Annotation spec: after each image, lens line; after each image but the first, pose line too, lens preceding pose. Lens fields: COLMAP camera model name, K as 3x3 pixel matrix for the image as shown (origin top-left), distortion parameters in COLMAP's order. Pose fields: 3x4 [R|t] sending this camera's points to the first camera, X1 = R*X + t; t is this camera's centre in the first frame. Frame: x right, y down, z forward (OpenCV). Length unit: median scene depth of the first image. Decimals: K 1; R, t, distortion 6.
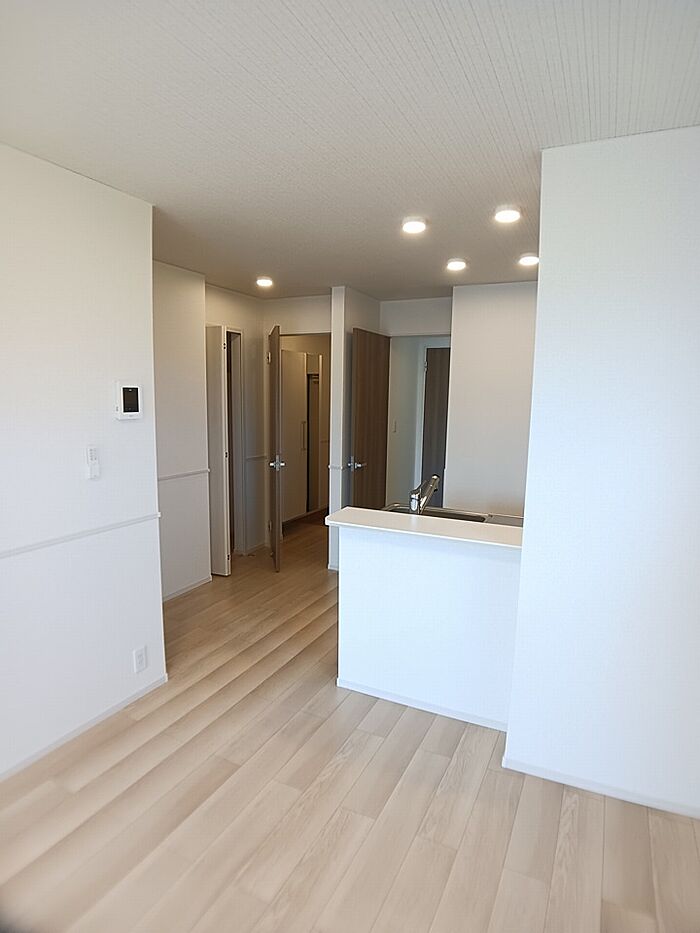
lens RADIAL K [[514.2, 0, 349.2], [0, 514.2, 467.5], [0, 0, 1]] dist [-0.075211, -0.003512]
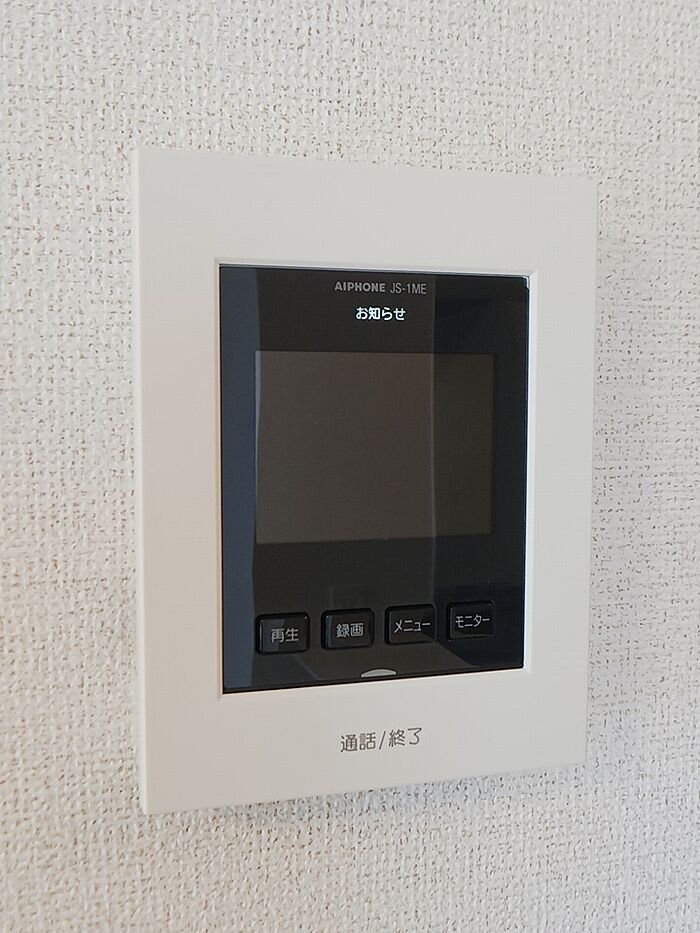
lens RADIAL K [[514.2, 0, 349.3], [0, 514.2, 466.4], [0, 0, 1]] dist [-0.075211, -0.003512]
pose [[0.590869, 0.018341, -0.806559, -0.385999], [-0.096467, 0.994175, -0.048063, -0.131845], [0.800979, 0.106206, 0.589196, 0.961469]]
